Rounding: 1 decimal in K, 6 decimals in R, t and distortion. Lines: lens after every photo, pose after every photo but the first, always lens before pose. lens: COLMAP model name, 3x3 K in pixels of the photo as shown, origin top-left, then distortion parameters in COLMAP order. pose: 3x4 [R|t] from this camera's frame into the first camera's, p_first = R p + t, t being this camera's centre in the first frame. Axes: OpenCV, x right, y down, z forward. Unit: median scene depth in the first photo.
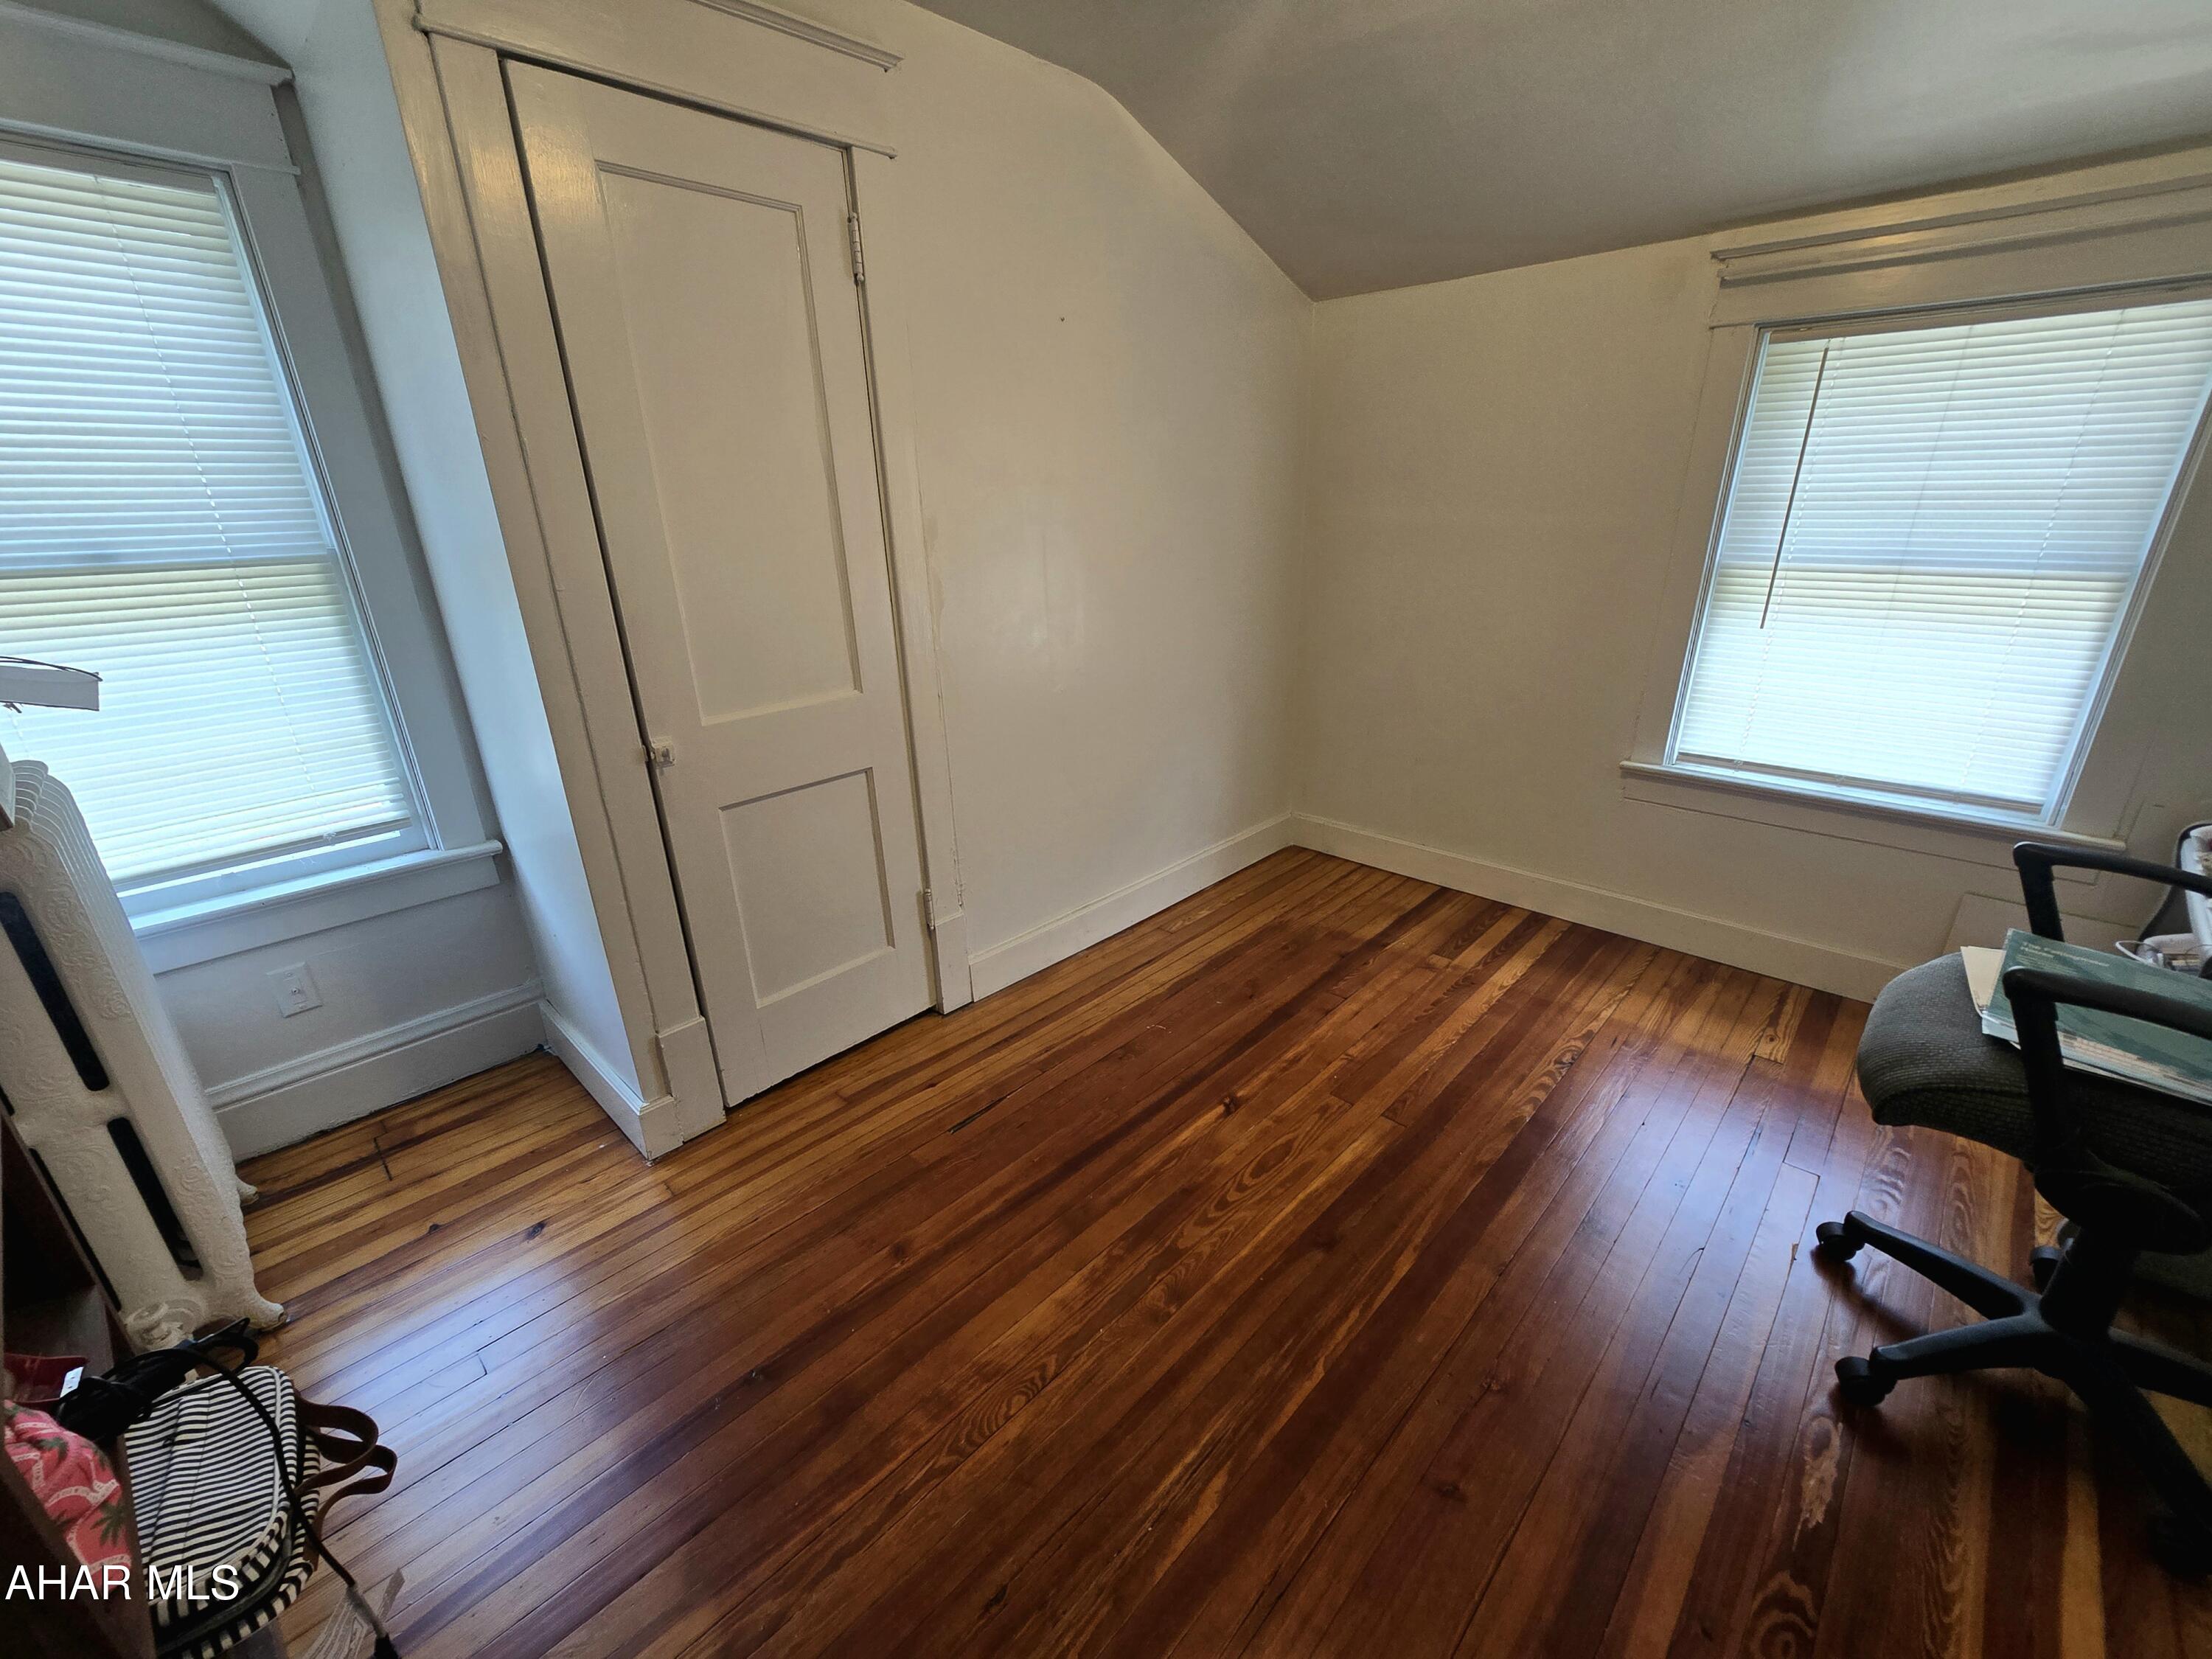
lens RADIAL K [[906.9, 0, 1111.4], [0, 906.9, 847.3], [0, 0, 1]] dist [-0.005706, 0.001141]
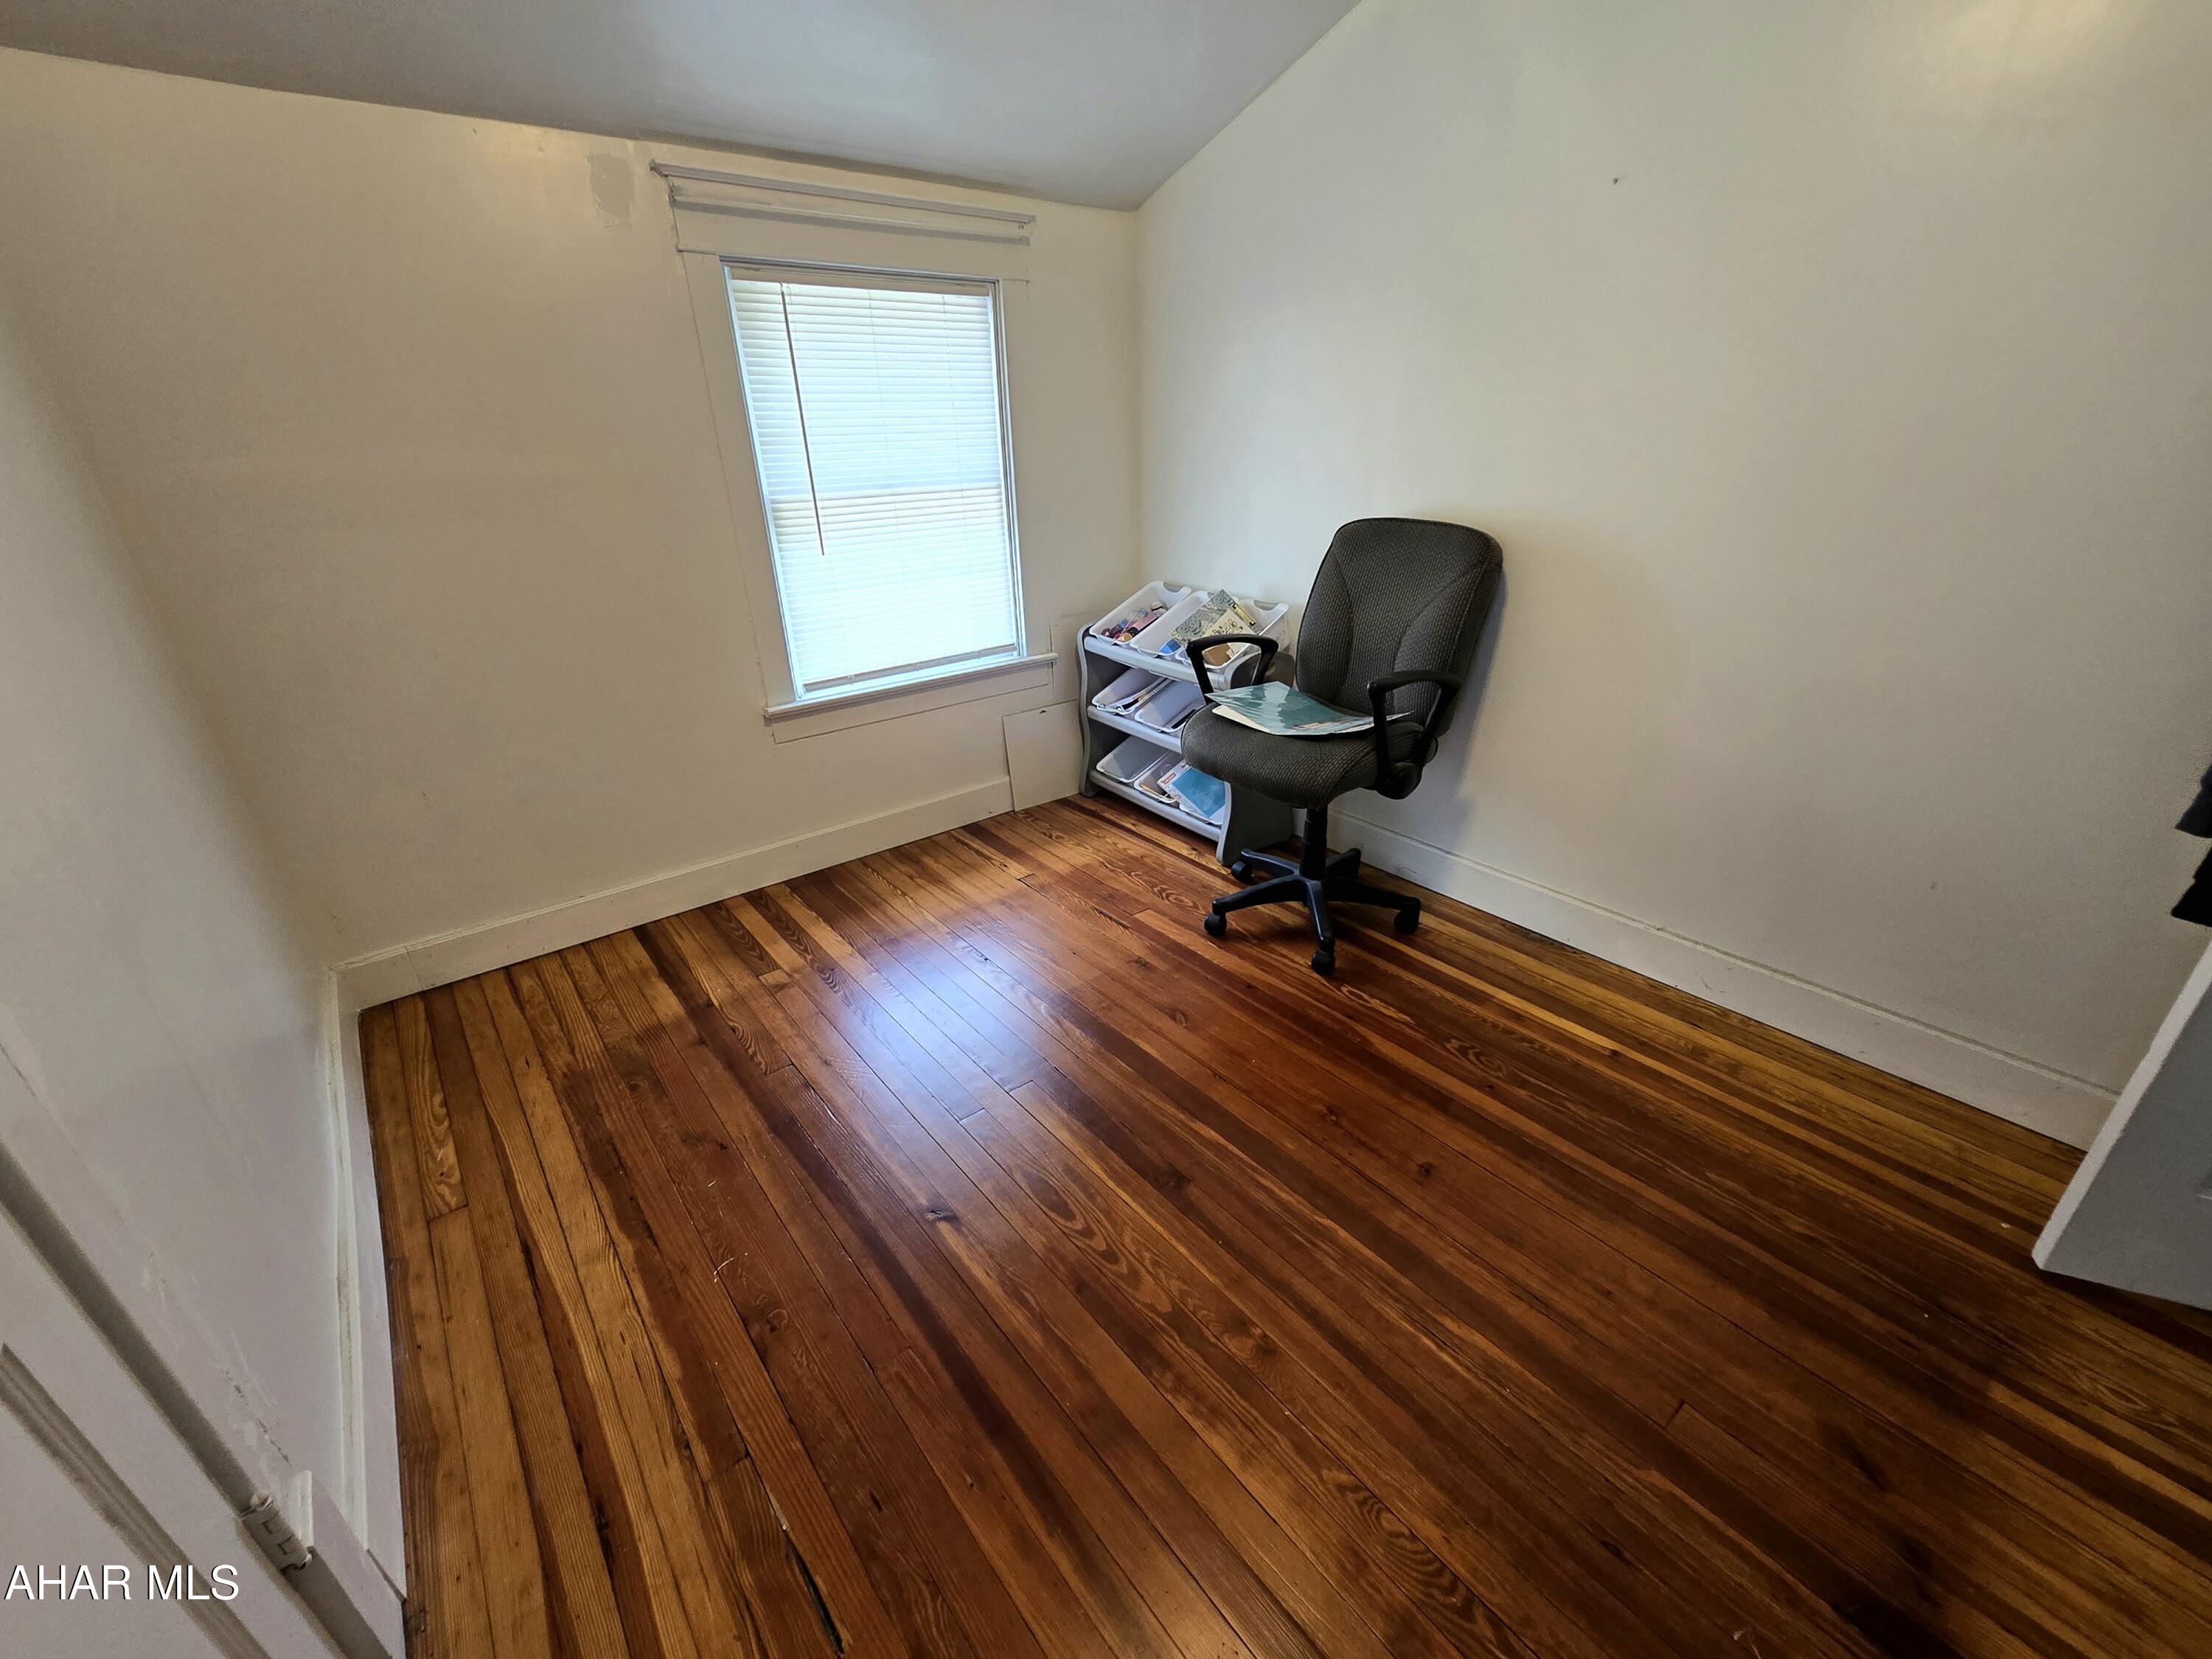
lens RADIAL K [[906.9, 0, 1111.4], [0, 906.9, 847.3], [0, 0, 1]] dist [-0.005706, 0.001141]
pose [[0.131160, -0.404157, 0.905237, -0.401764], [0.374629, 0.865623, 0.332190, -0.182130], [-0.917851, 0.295558, 0.264944, 0.530610]]
